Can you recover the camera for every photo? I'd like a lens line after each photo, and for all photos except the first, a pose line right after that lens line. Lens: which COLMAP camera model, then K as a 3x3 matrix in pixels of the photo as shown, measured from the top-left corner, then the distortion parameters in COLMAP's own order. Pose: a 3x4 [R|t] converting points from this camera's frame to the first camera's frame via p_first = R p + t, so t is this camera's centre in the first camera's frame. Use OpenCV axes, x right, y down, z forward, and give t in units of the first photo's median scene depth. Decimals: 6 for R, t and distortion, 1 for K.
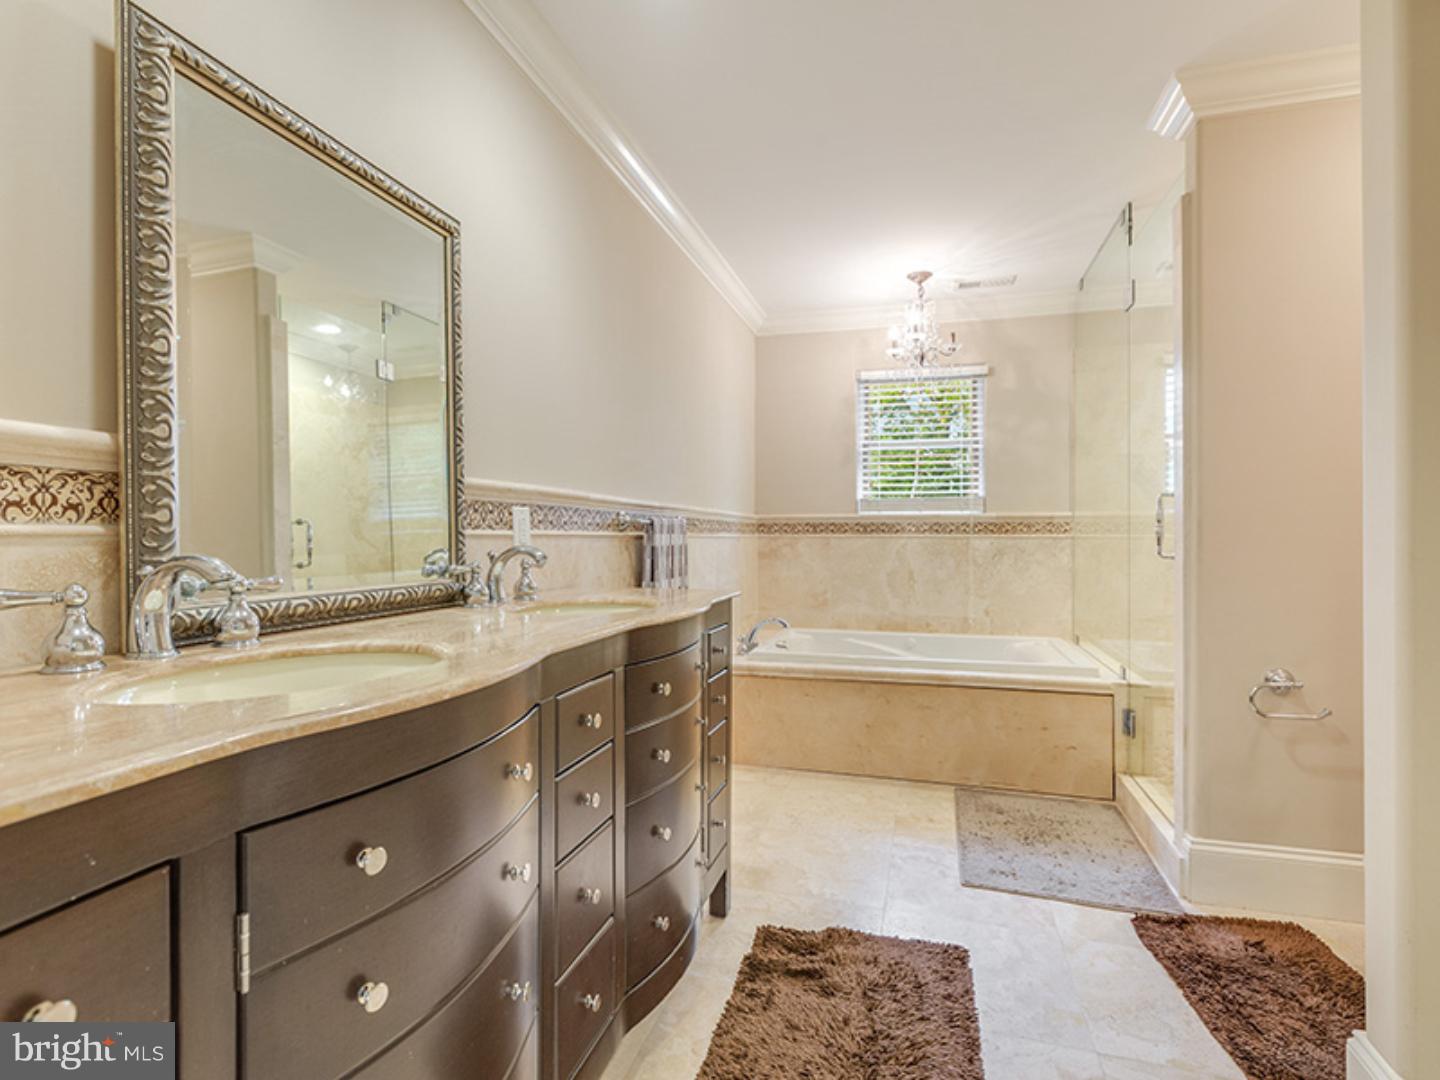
lens RADIAL K [[718.4, 0, 720.1], [0, 718.4, 539.3], [0, 0, 1]] dist [0.001217, -0.000216]
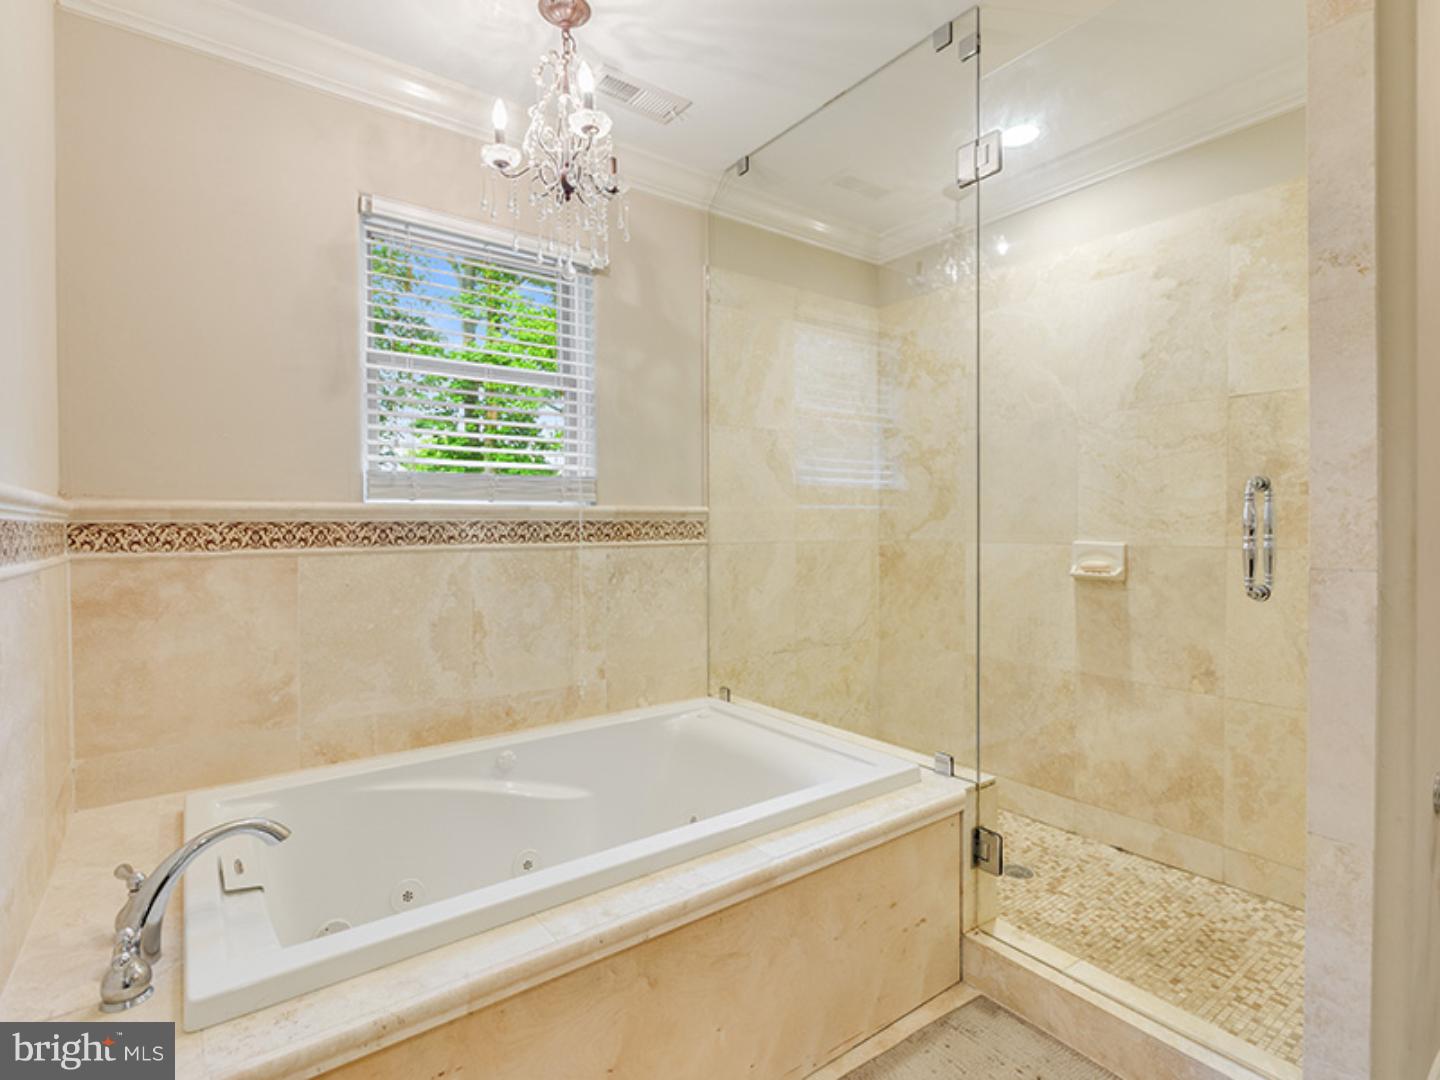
lens RADIAL K [[718.4, 0, 720.2], [0, 718.4, 536.4], [0, 0, 1]] dist [0.001217, -0.000216]
pose [[0.604625, -0.019081, 0.796282, -0.041969], [0.008839, 0.999812, 0.017247, -0.020325], [-0.796461, -0.003390, 0.604680, 0.560778]]
